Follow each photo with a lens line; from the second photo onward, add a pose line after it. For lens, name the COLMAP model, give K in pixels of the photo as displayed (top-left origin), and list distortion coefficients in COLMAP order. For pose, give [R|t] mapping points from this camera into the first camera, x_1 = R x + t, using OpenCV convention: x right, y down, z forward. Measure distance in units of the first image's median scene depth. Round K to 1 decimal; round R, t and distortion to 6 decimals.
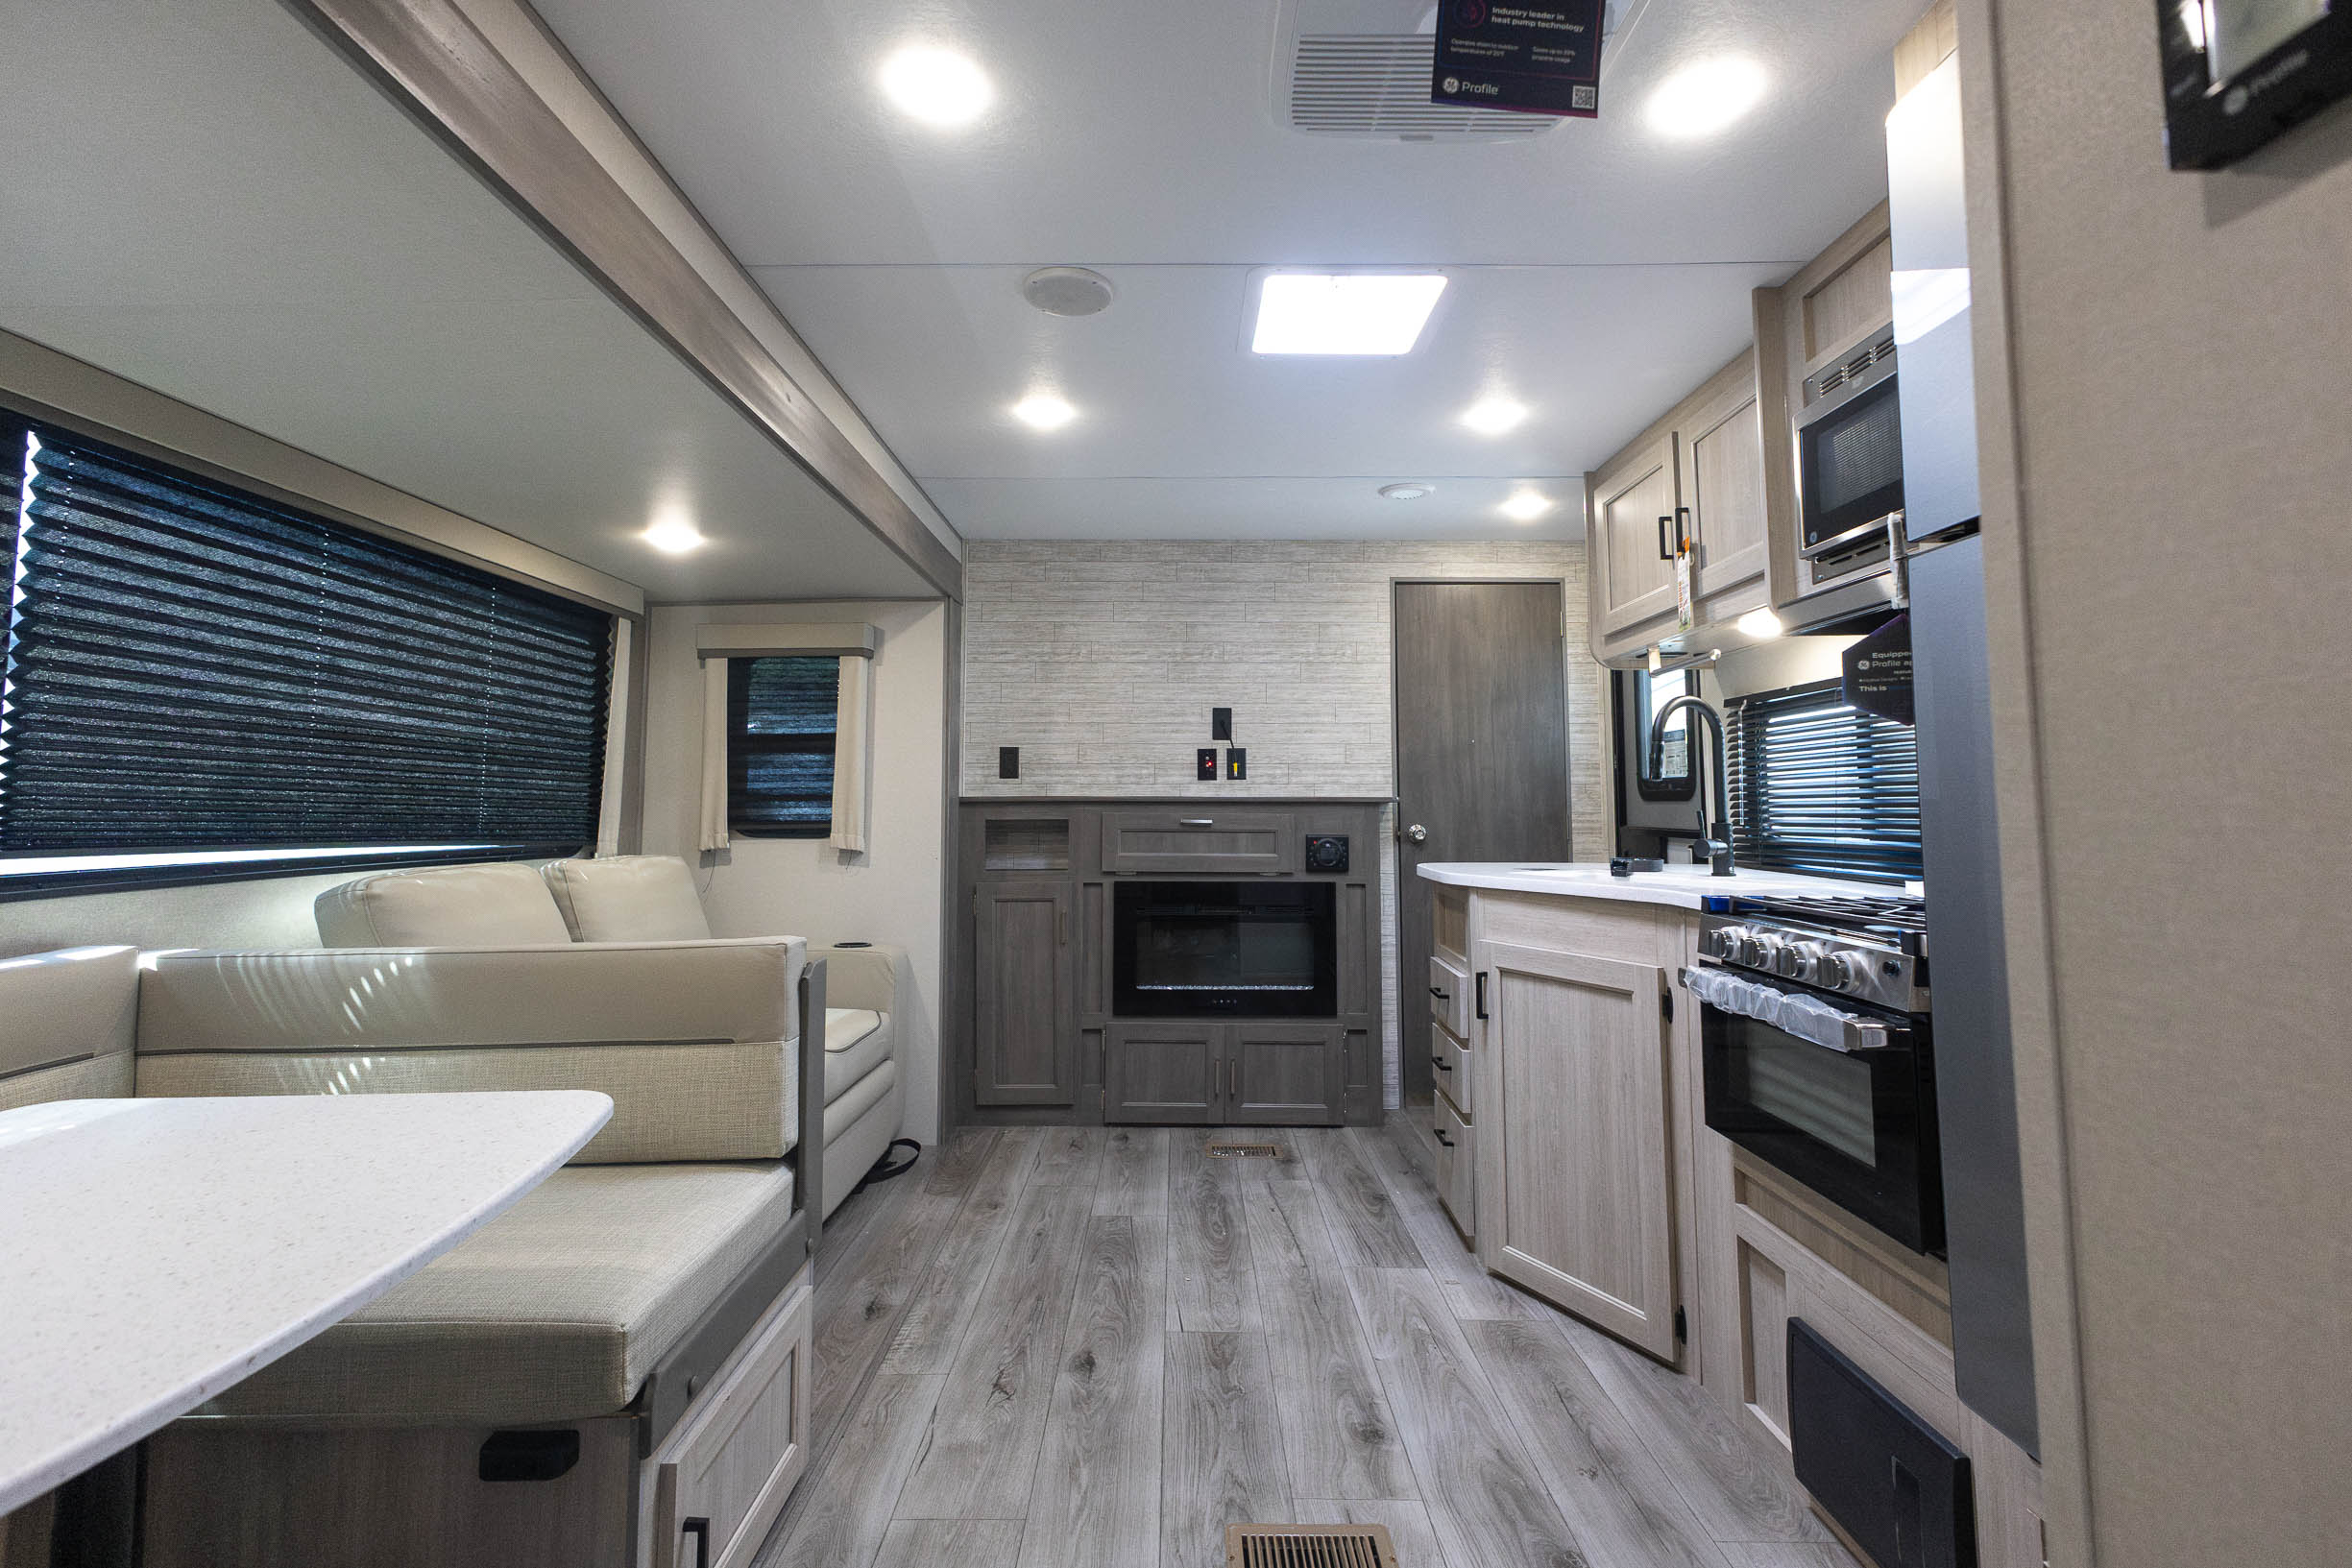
lens RADIAL K [[1063.5, 0, 1183.6], [0, 1063.5, 721.0], [0, 0, 1]] dist [-0.003173, -0.000326]
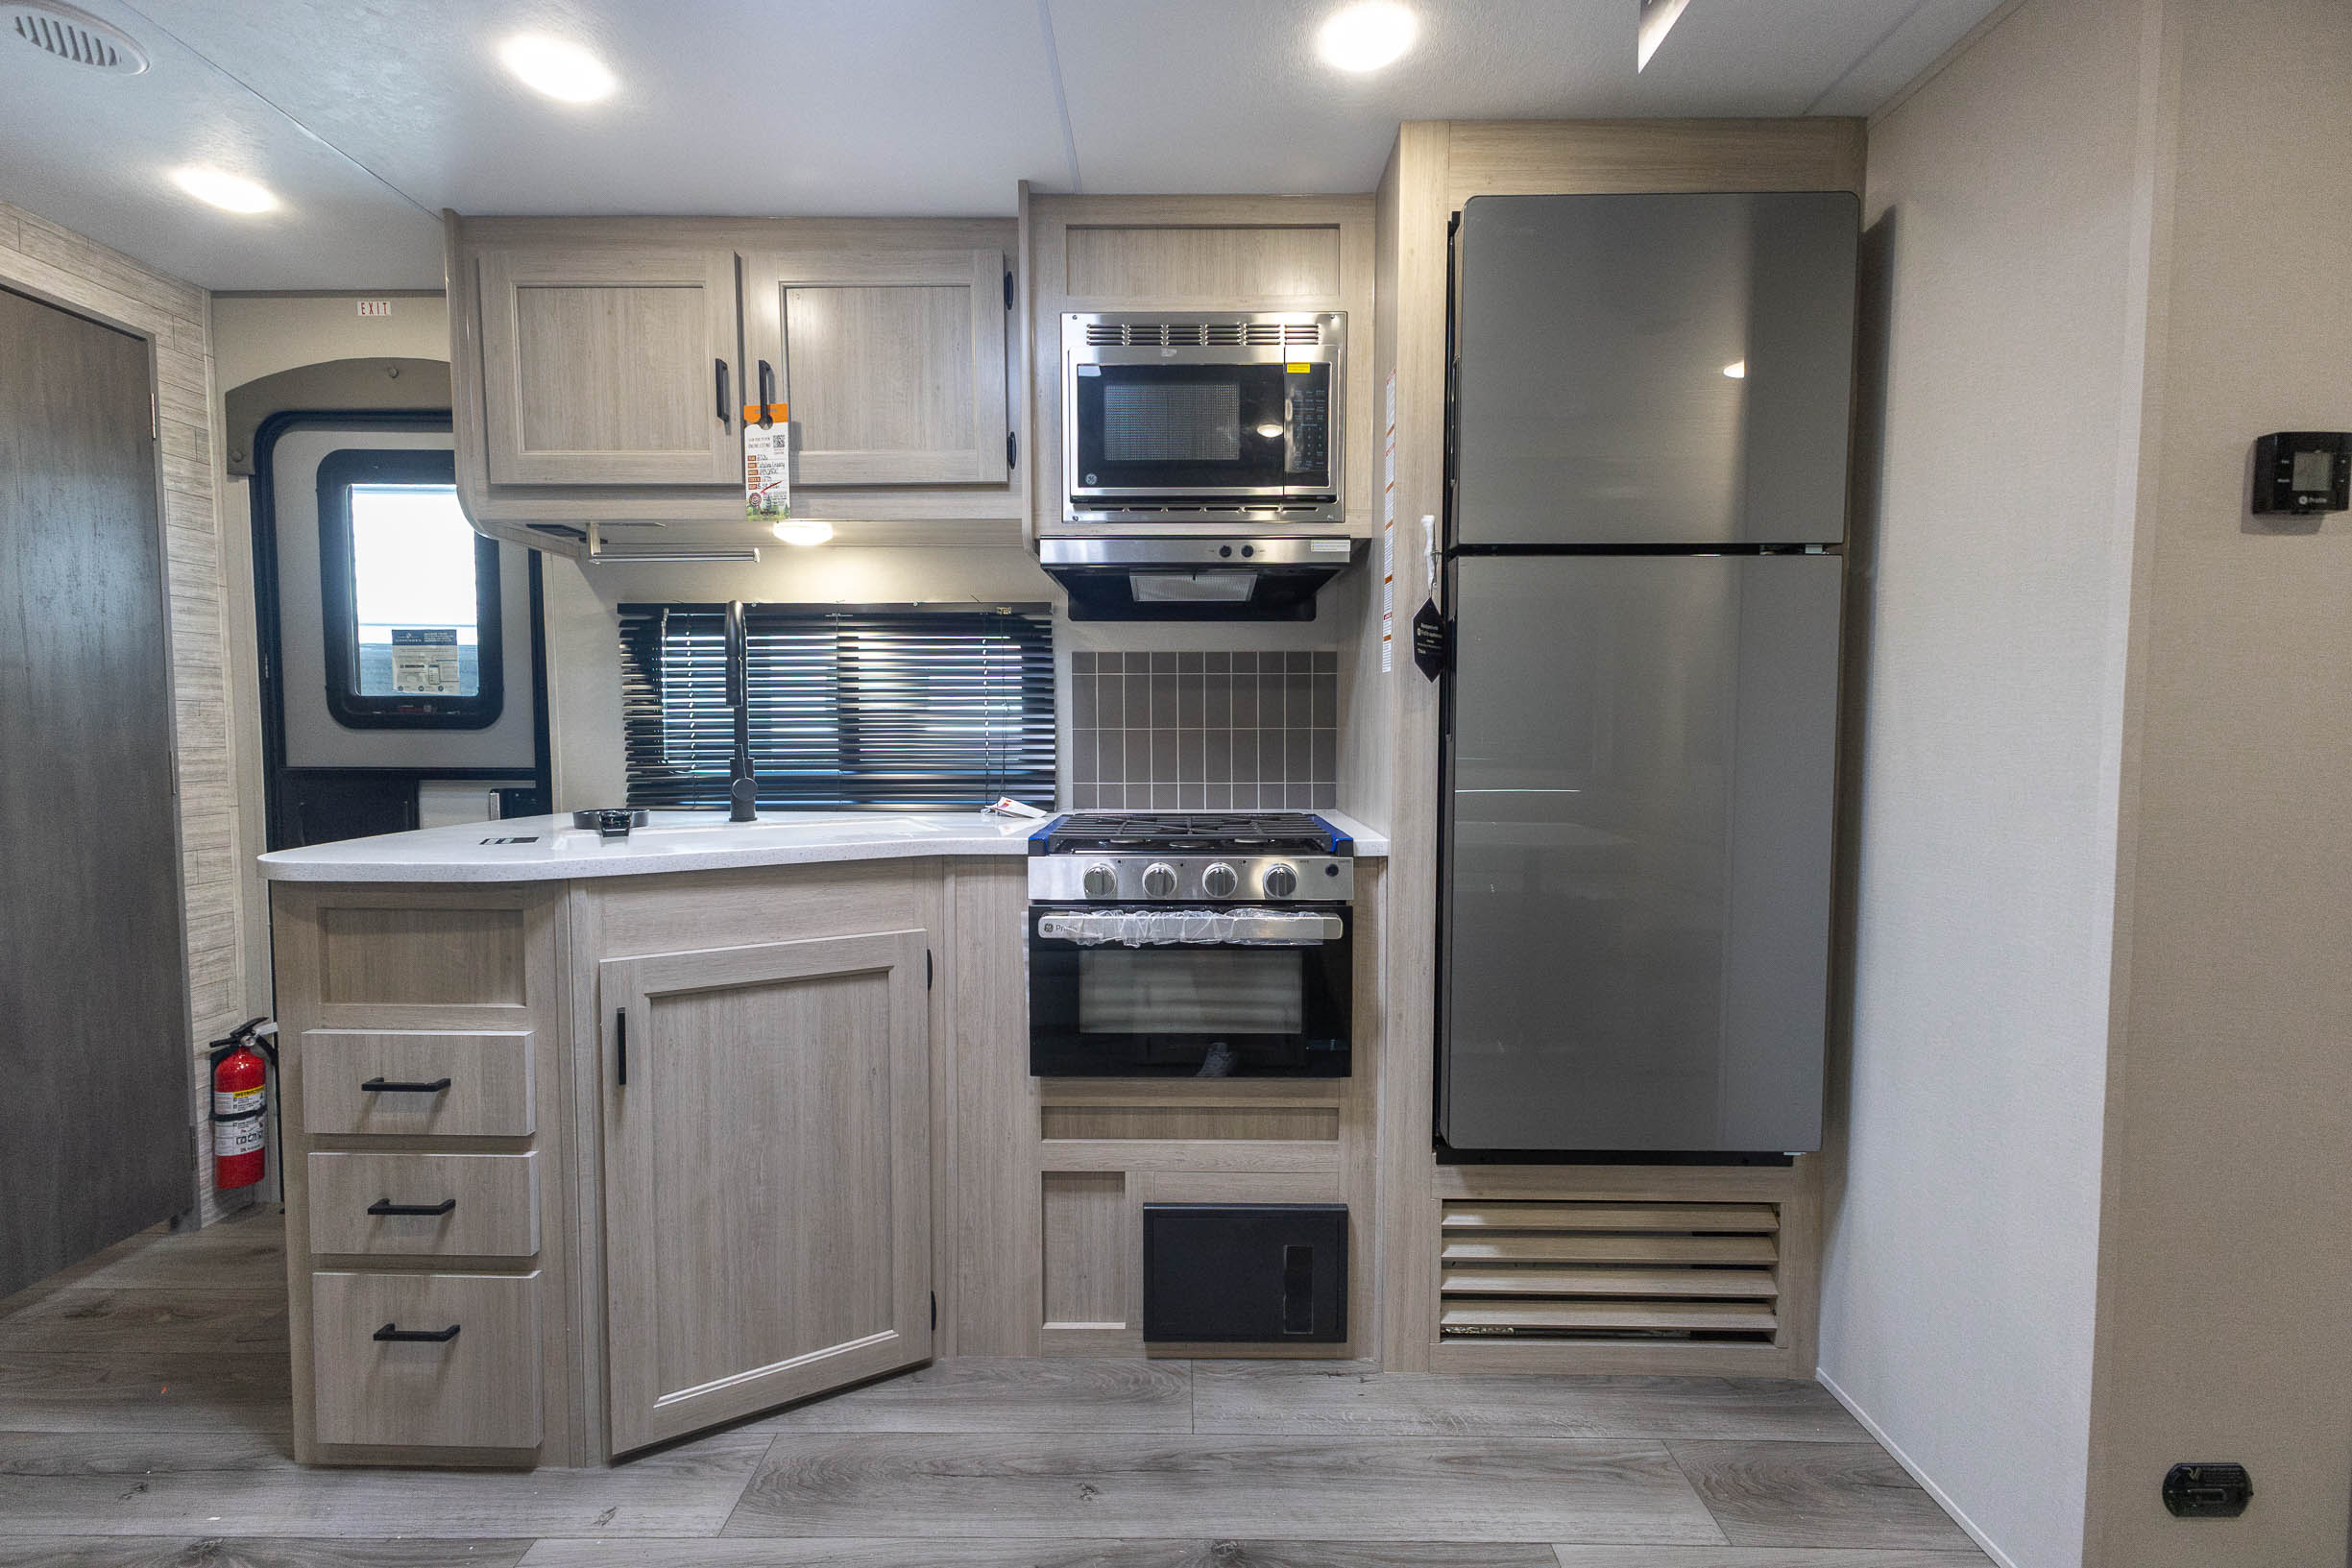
lens RADIAL K [[985.3, 0, 1205.8], [0, 985.3, 783.7], [0, 0, 1]] dist [0.000170, -0.000316]
pose [[-0.008226, -0.056644, 0.998361, -0.321101], [-0.082207, 0.995053, 0.055779, 0.049351], [-0.996581, -0.081613, -0.012842, 0.752874]]
